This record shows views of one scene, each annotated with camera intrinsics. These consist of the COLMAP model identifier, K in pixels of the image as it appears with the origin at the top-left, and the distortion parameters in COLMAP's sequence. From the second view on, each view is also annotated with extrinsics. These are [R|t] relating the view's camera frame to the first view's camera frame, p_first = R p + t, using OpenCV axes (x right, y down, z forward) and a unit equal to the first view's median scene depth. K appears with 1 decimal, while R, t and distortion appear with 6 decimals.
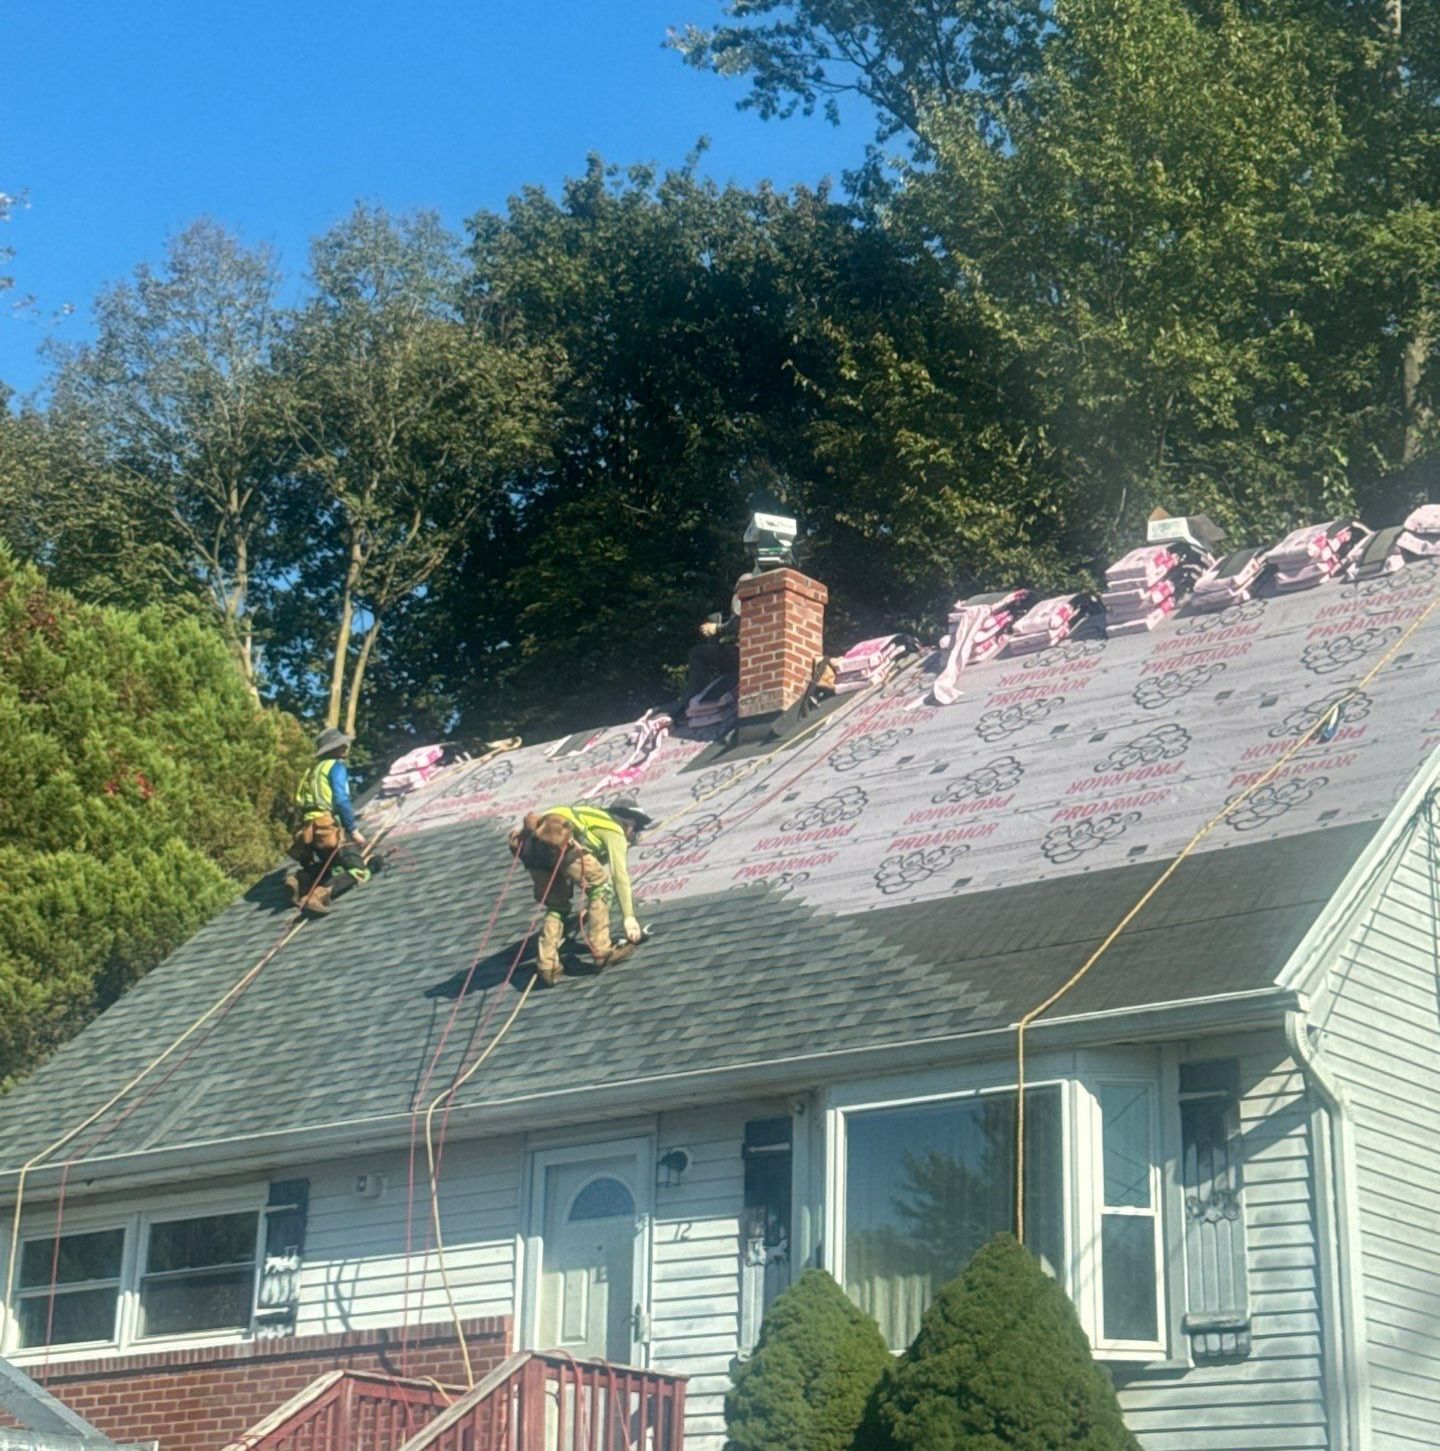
lens RADIAL K [[2840.1, 0, 747.3], [0, 2840.1, 723.9], [0, 0, 1]] dist [-0.017047, 0.174494]
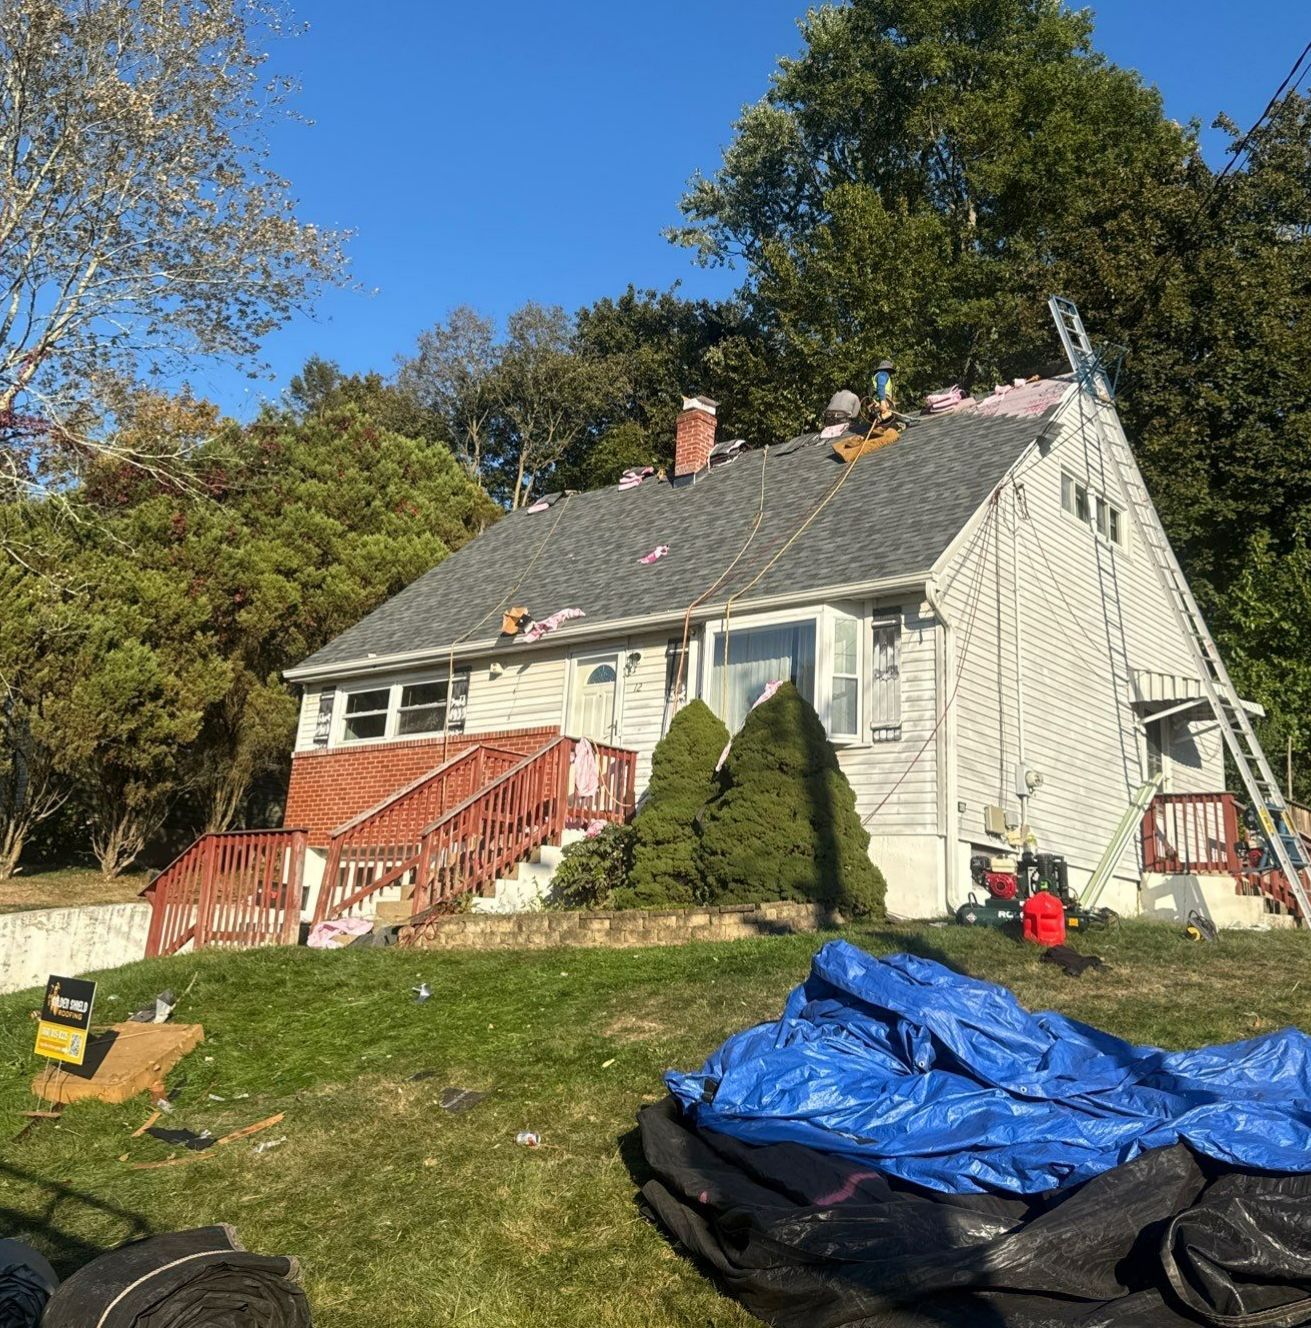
lens RADIAL K [[1120.0, 0, 655.5], [0, 1120.0, 664.0], [0, 0, 1]] dist [0.001021, 0.003603]
pose [[0.999215, 0.023748, -0.031697, 0.013379], [-0.020531, 0.994954, 0.098213, 0.059229], [0.033869, -0.097486, 0.994660, 0.116816]]
